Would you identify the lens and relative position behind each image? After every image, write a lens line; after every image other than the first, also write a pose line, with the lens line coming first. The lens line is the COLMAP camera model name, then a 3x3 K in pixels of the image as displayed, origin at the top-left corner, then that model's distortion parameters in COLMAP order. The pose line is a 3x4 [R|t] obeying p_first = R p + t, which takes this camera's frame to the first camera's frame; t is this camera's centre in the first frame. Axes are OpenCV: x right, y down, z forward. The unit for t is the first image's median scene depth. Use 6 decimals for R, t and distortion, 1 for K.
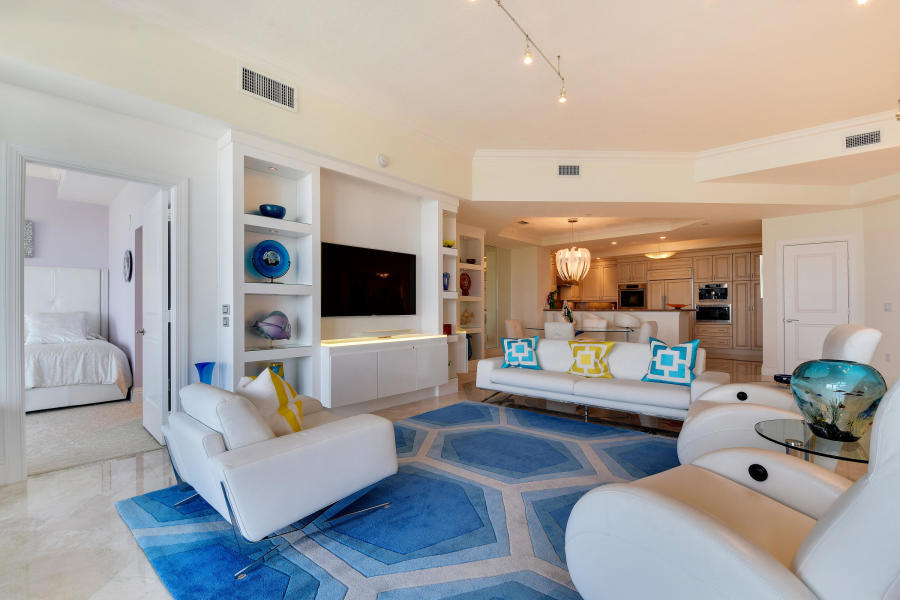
lens RADIAL K [[402.0, 0, 433.0], [0, 402.0, 307.1], [0, 0, 1]] dist [-0.000373, -0.000395]
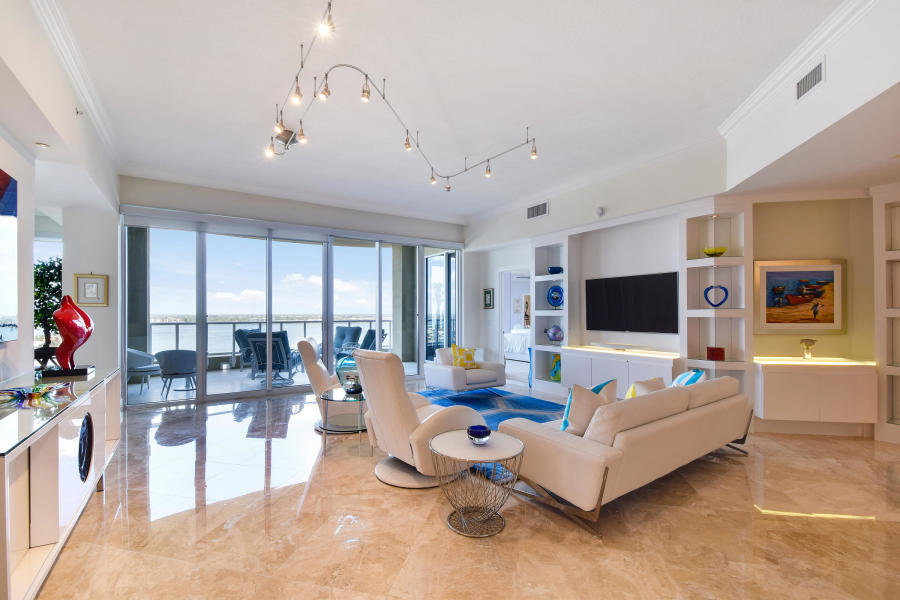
lens RADIAL K [[395.3, 0, 447.6], [0, 395.3, 305.2], [0, 0, 1]] dist [0.001384, -0.013668]
pose [[-0.250557, -0.016516, -0.967961, 0.557057], [0.003678, 0.999831, -0.018012, -0.018878], [0.968095, -0.008073, -0.250454, 0.378002]]
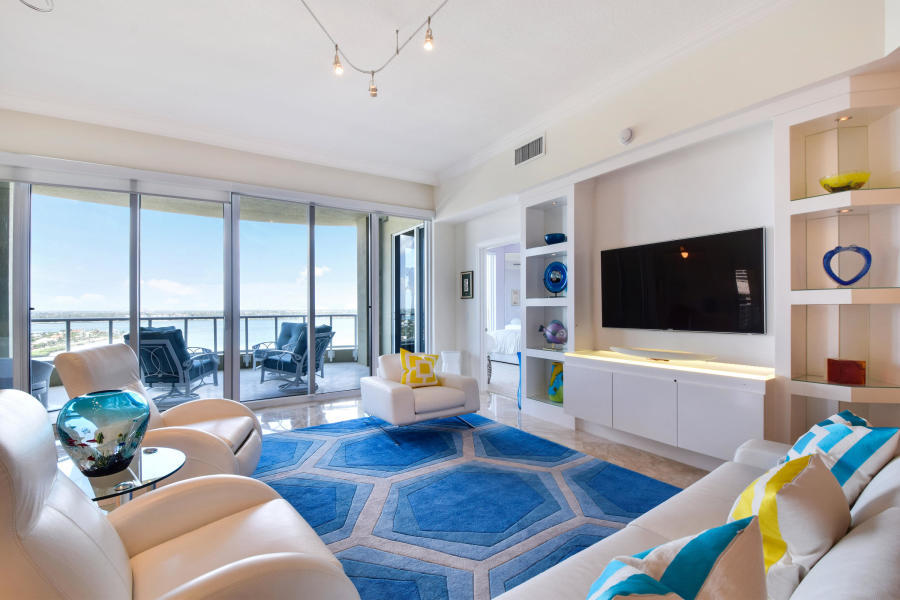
lens RADIAL K [[386.3, 0, 454.0], [0, 386.3, 309.3], [0, 0, 1]] dist [0.000614, -0.012033]
pose [[-0.252204, 0.006671, -0.967651, 0.316971], [0.008703, 0.999951, 0.004625, -0.011684], [0.967635, -0.007255, -0.252250, 0.386272]]
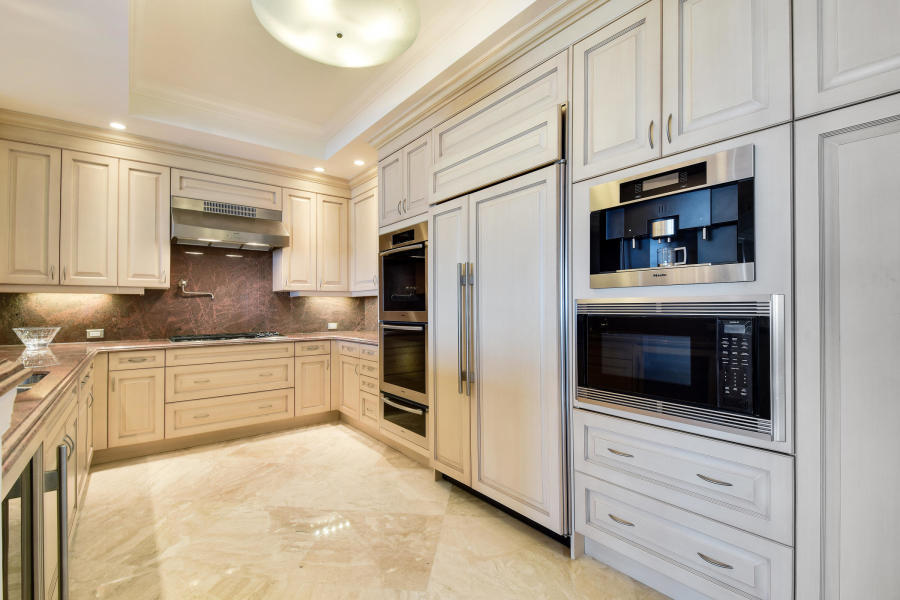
lens RADIAL K [[395.3, 0, 447.6], [0, 395.3, 305.2], [0, 0, 1]] dist [0.001384, -0.013668]
pose [[0.990784, -0.003261, -0.135412, 0.652649], [0.002727, 0.999988, -0.004128, -0.004606], [0.135424, 0.003720, 0.990781, 0.860336]]
